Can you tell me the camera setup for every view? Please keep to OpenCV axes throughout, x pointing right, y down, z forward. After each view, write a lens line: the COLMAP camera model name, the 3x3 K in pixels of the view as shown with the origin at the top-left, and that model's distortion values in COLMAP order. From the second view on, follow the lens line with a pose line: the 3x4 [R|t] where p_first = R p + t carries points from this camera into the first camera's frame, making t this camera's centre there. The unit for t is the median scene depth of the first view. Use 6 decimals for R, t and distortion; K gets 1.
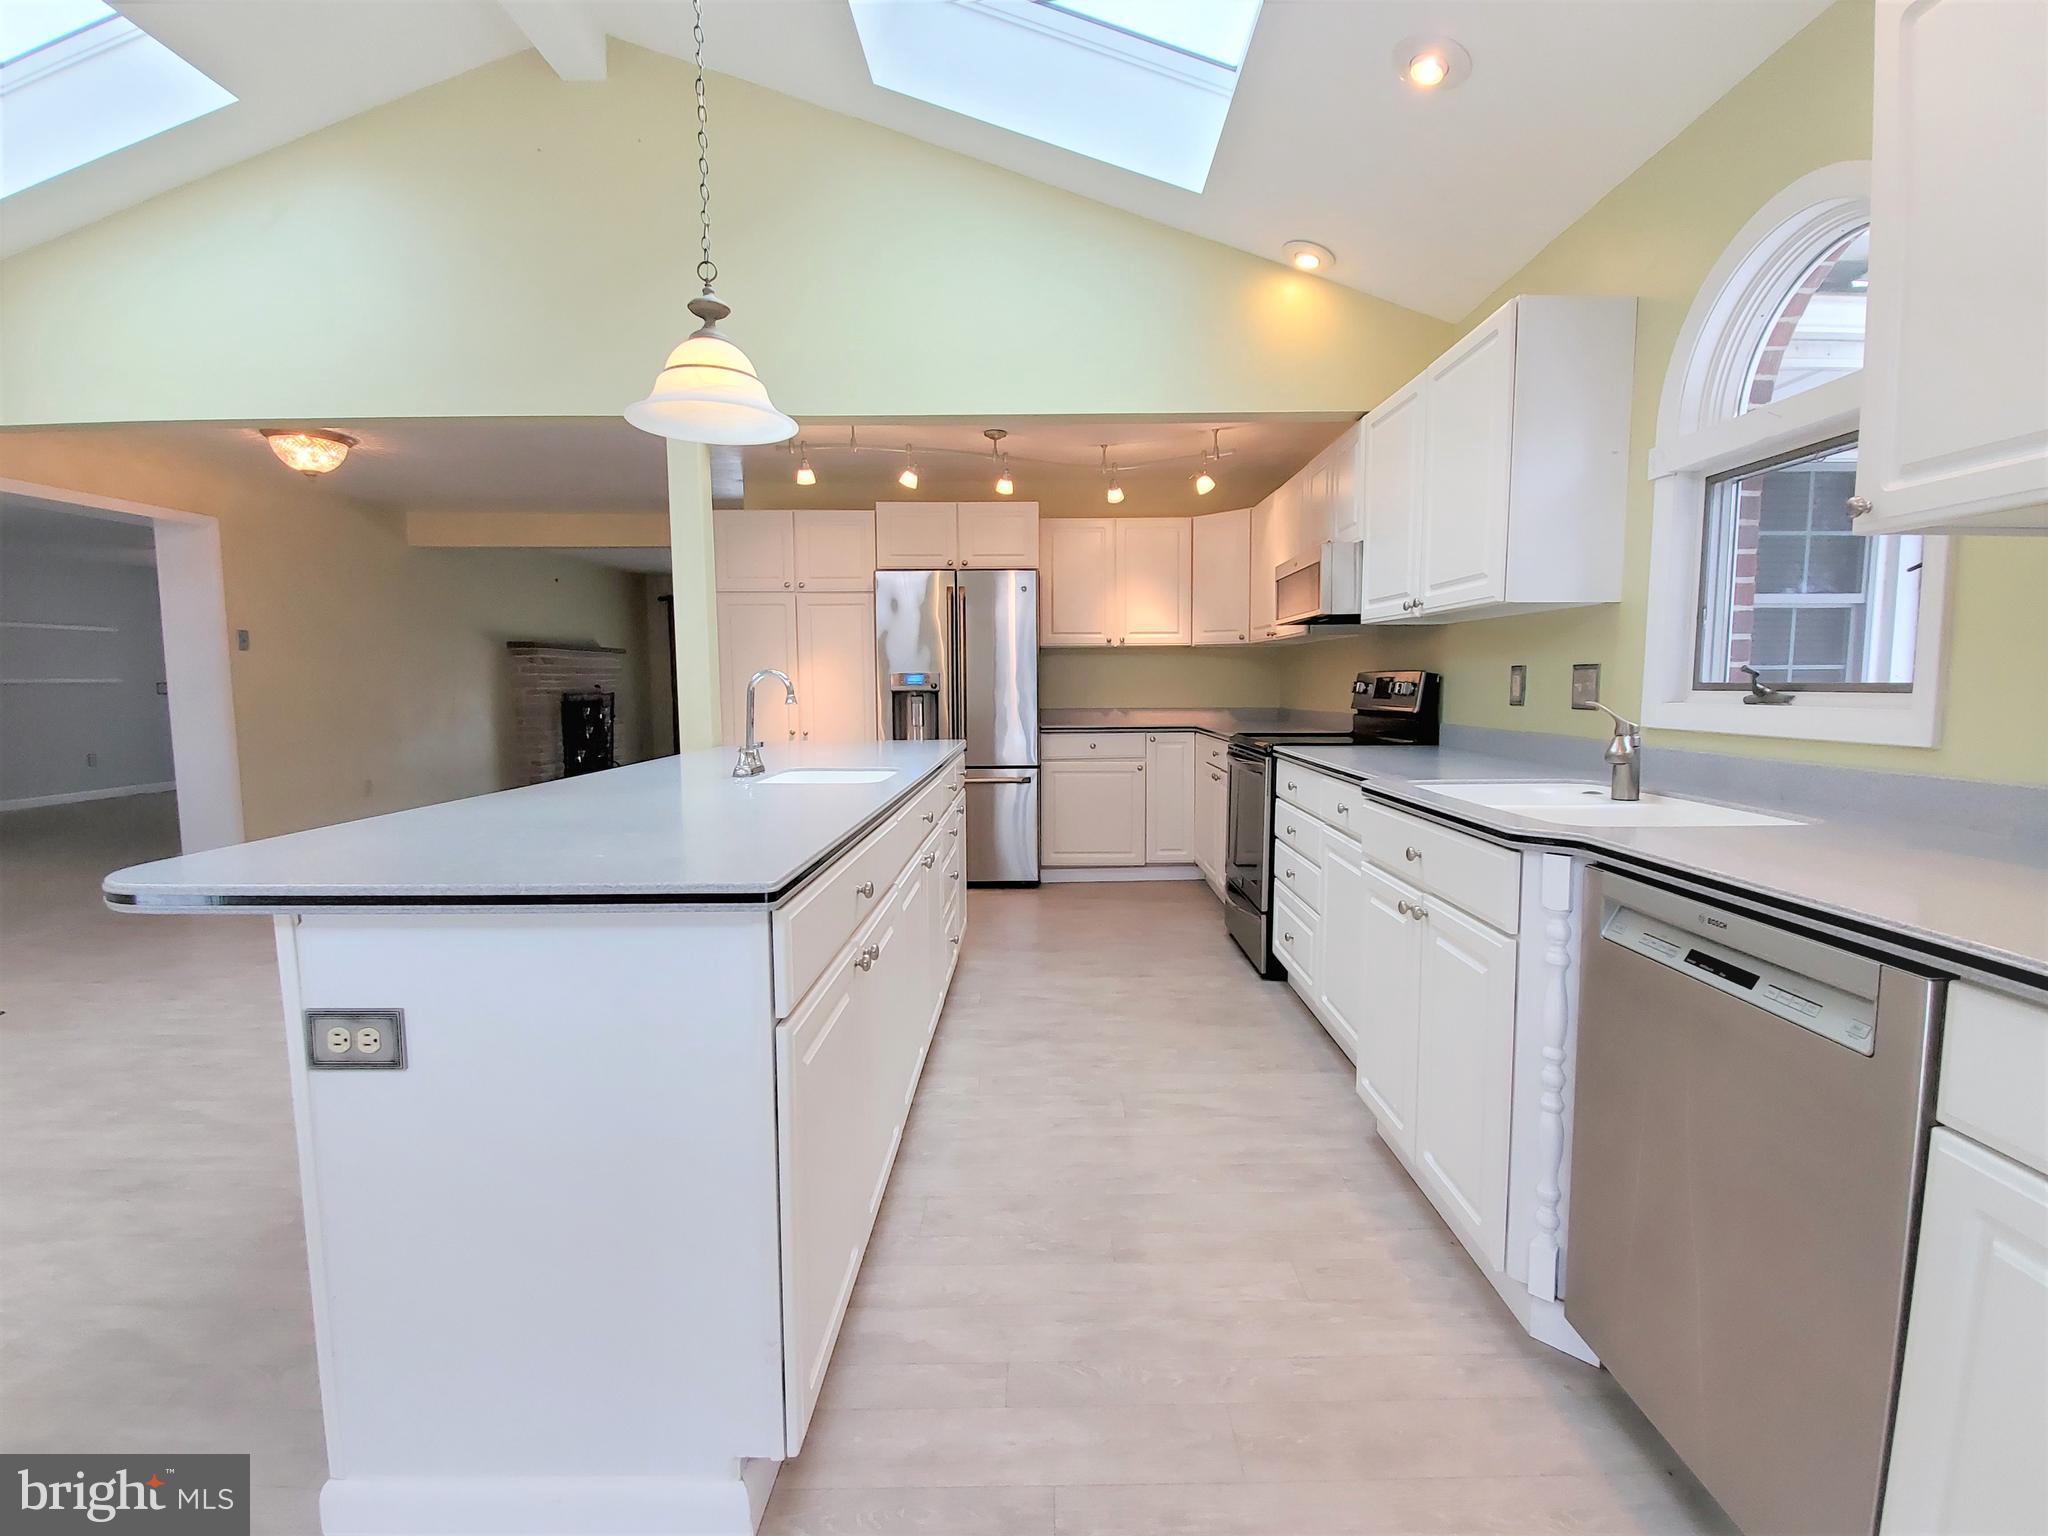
lens RADIAL K [[953.1, 0, 1053.3], [0, 953.1, 777.0], [0, 0, 1]] dist [0.000366, -0.008022]
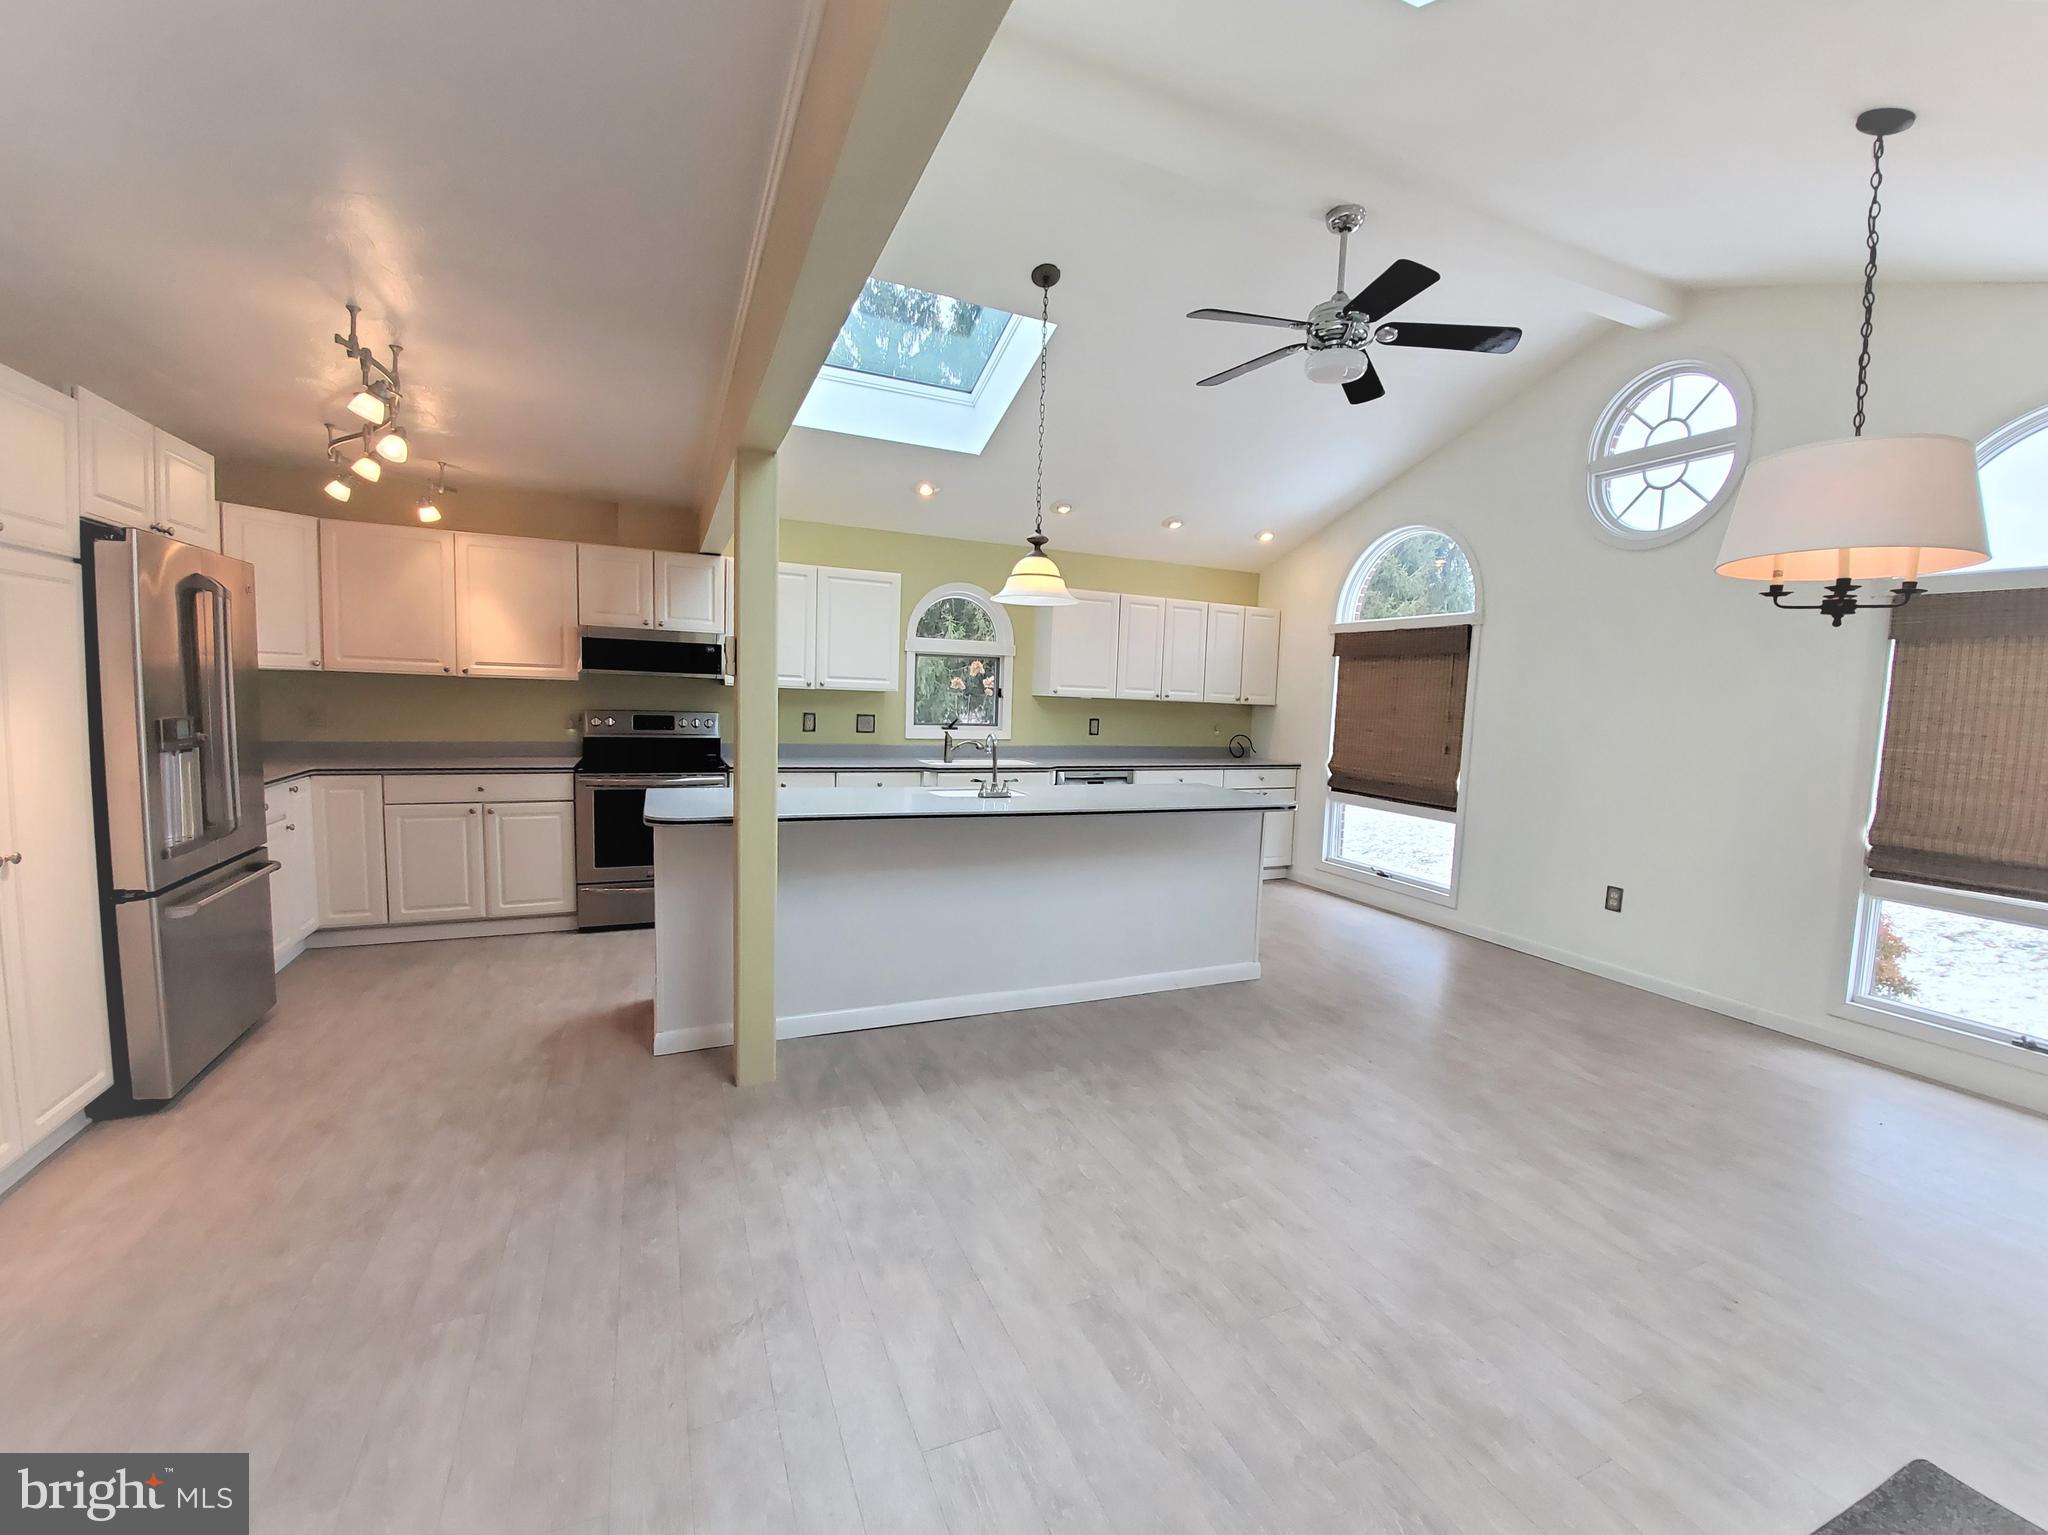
lens RADIAL K [[868.3, 0, 1053.9], [0, 868.3, 774.9], [0, 0, 1]] dist [-0.002983, -0.000424]
pose [[-0.412496, -0.094087, 0.906087, -1.334304], [0.057218, 0.990012, 0.128851, -0.178266], [-0.909161, 0.104995, -0.402993, 1.168857]]
